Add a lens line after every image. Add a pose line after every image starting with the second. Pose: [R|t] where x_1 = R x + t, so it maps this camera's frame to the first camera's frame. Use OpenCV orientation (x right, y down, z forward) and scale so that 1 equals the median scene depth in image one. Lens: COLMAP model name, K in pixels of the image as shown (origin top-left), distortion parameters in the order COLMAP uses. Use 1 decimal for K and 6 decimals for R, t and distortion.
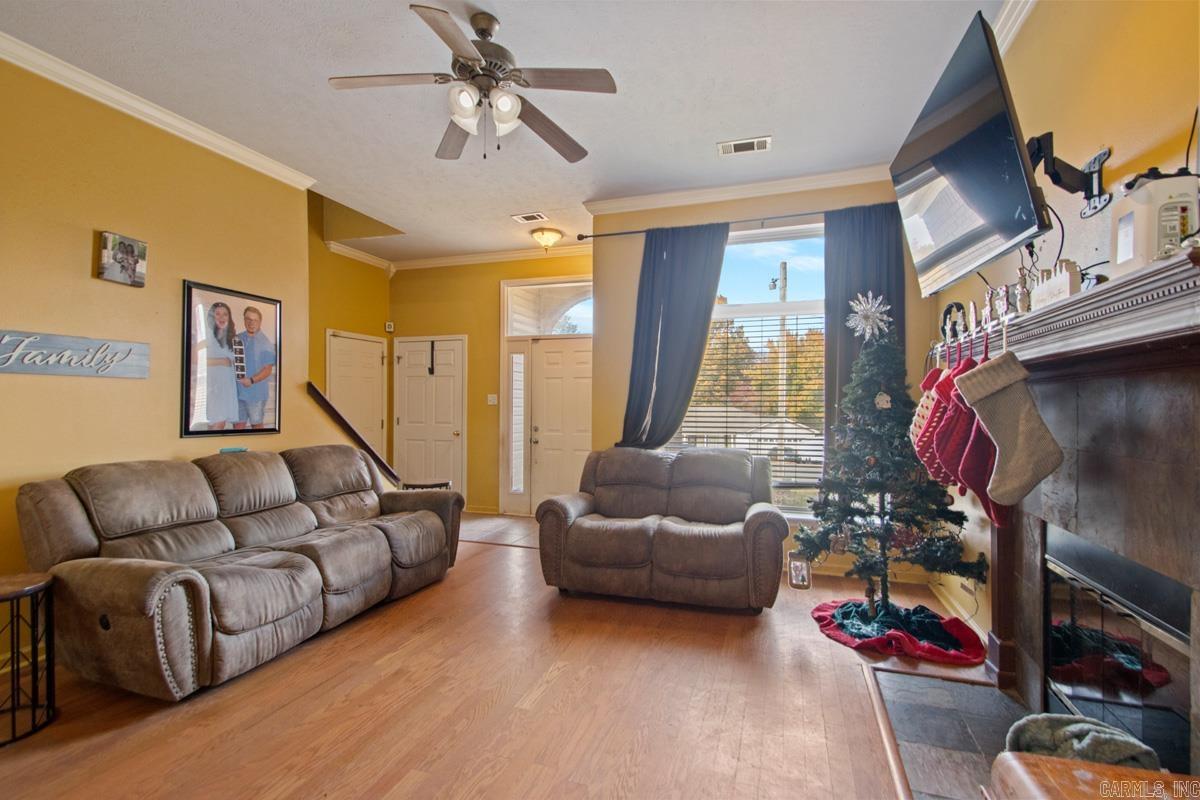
lens RADIAL K [[556.4, 0, 608.3], [0, 556.4, 396.6], [0, 0, 1]] dist [0.022224, -0.018241]
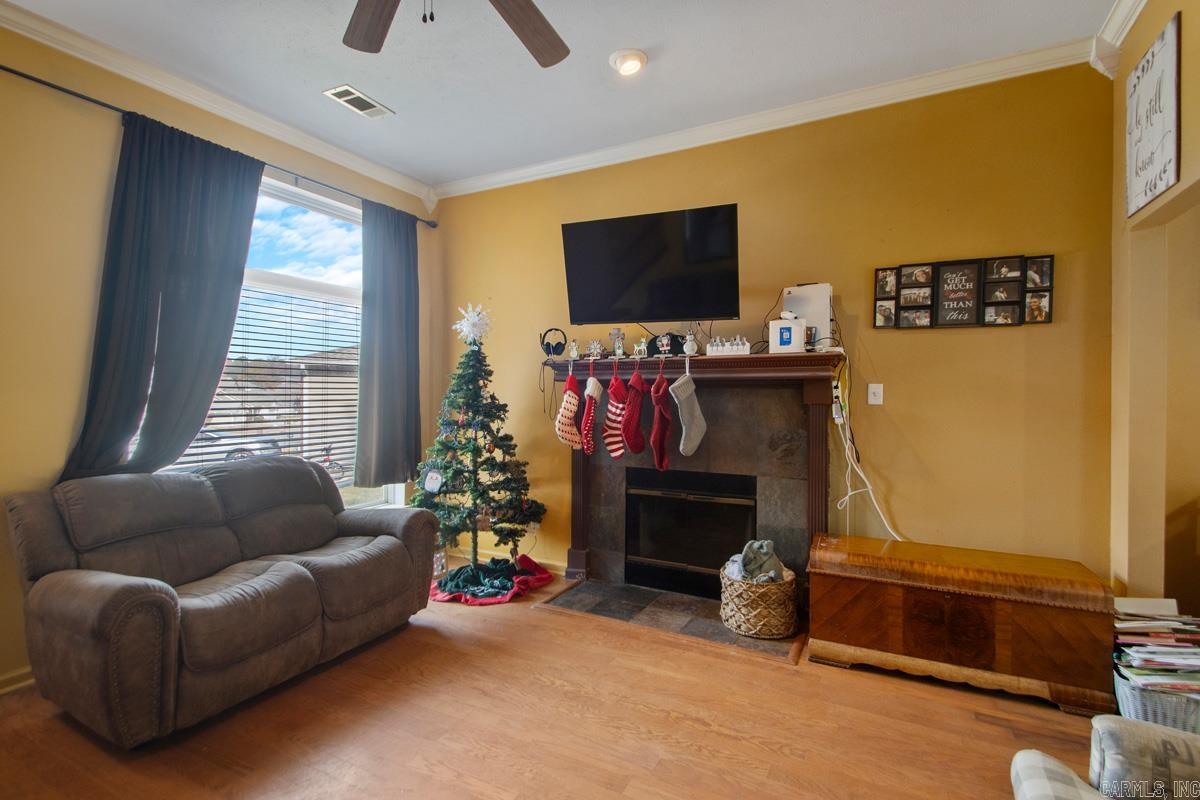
lens RADIAL K [[556.4, 0, 608.3], [0, 556.4, 396.6], [0, 0, 1]] dist [0.022224, -0.018241]
pose [[0.168191, -0.008520, 0.985718, -0.552117], [-0.013186, 0.999854, 0.010892, -0.006641], [-0.985666, -0.014829, 0.168054, 0.466283]]
